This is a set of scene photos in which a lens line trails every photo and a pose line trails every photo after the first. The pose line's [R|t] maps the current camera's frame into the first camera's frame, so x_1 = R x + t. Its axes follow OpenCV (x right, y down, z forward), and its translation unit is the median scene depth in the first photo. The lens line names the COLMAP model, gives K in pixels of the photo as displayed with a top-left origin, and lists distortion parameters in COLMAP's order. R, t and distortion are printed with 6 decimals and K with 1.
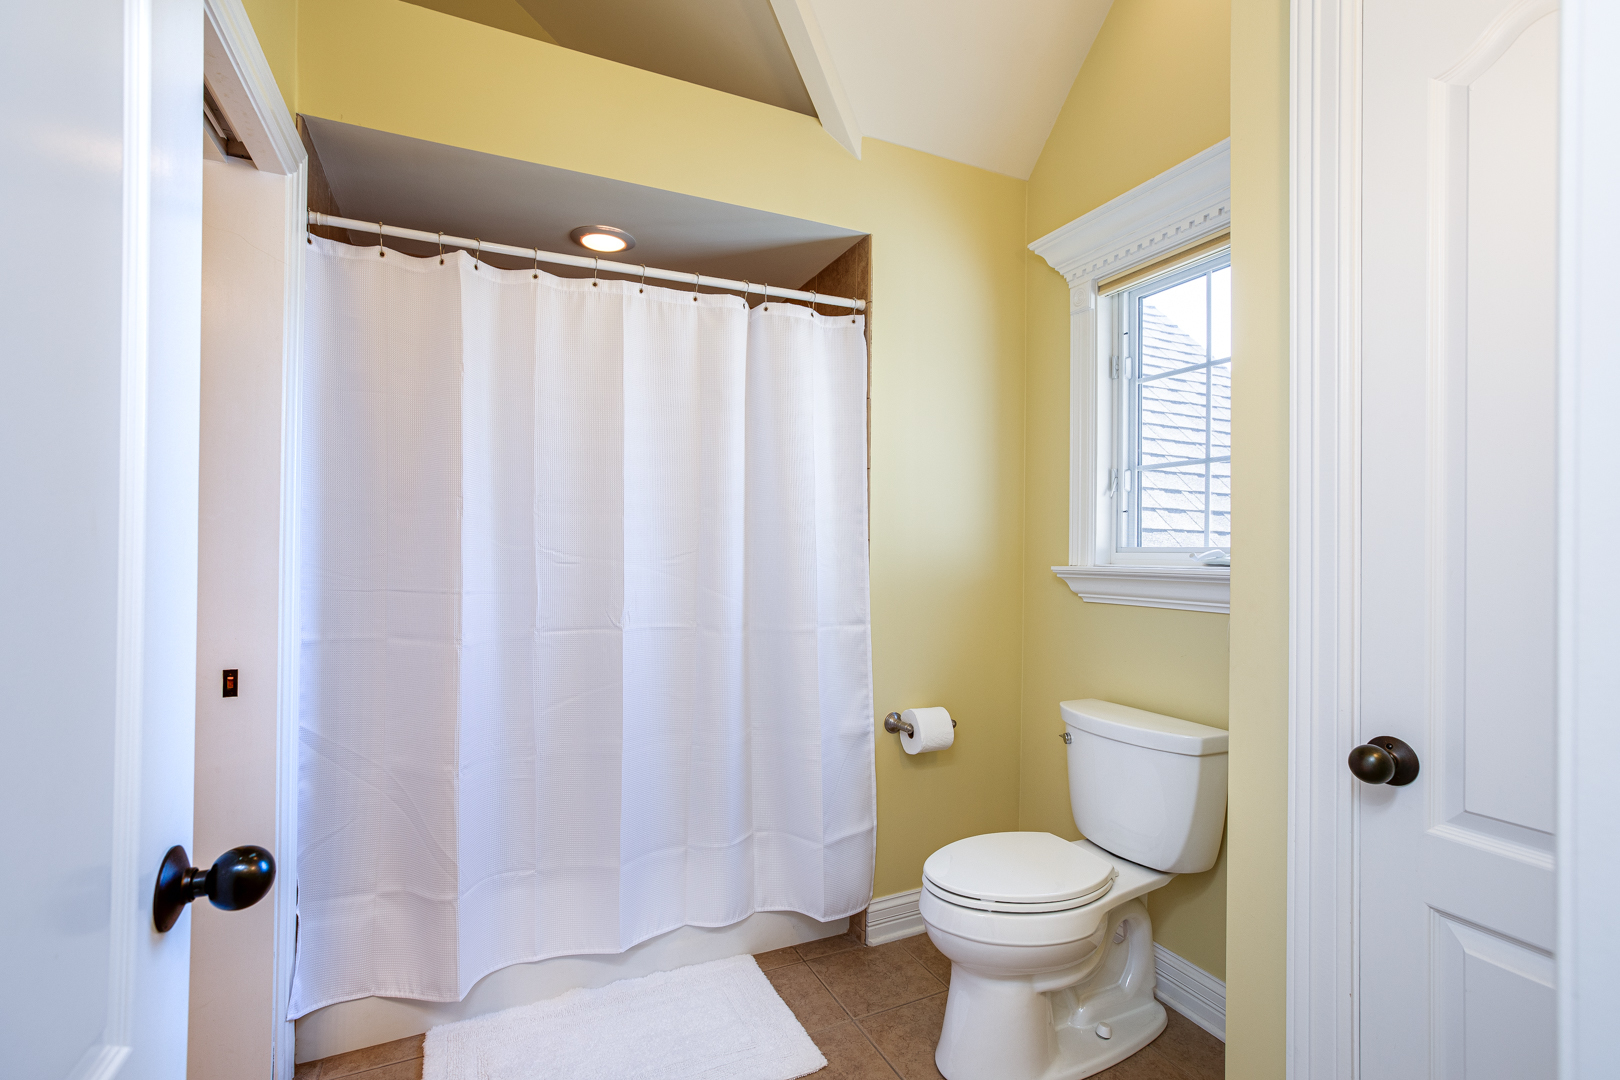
lens RADIAL K [[740.2, 0, 809.3], [0, 740.2, 543.6], [0, 0, 1]] dist [-0.011228, 0.001513]
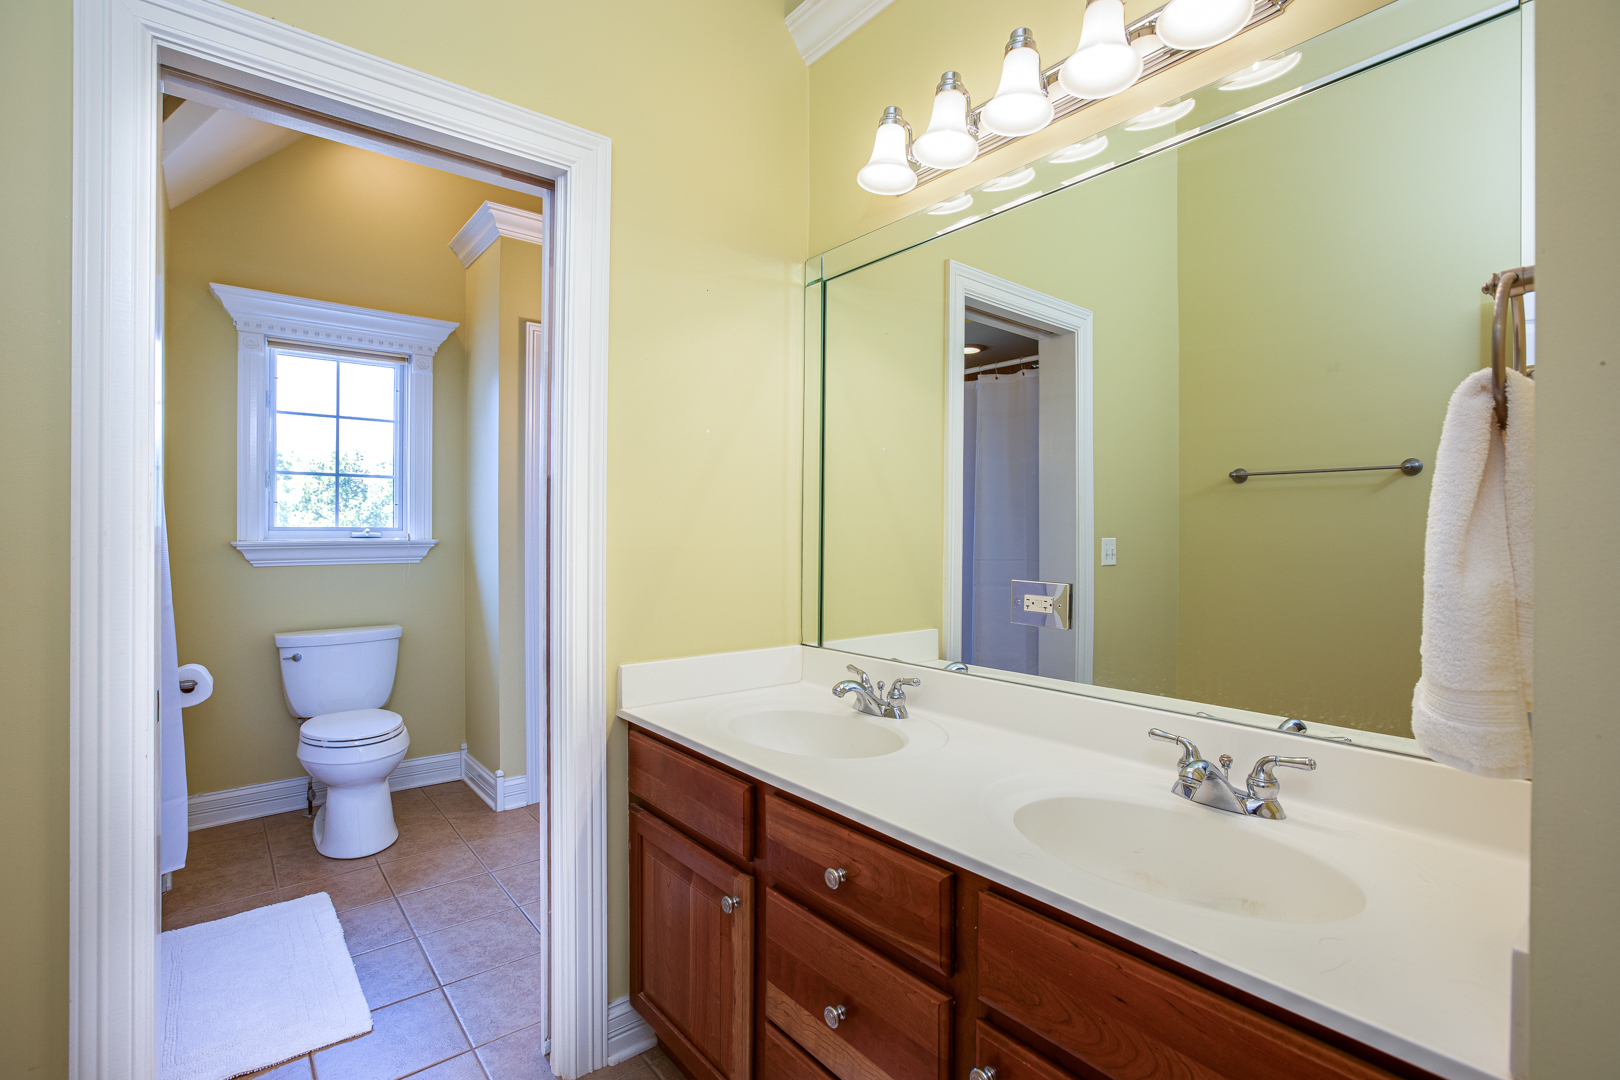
lens RADIAL K [[740.2, 0, 804.0], [0, 740.2, 533.3], [0, 0, 1]] dist [-0.011228, 0.001513]
pose [[-0.262571, -0.005788, 0.964895, -1.254916], [0.001844, 0.999977, 0.006501, 0.010271], [-0.964911, 0.003486, -0.262554, 0.387272]]
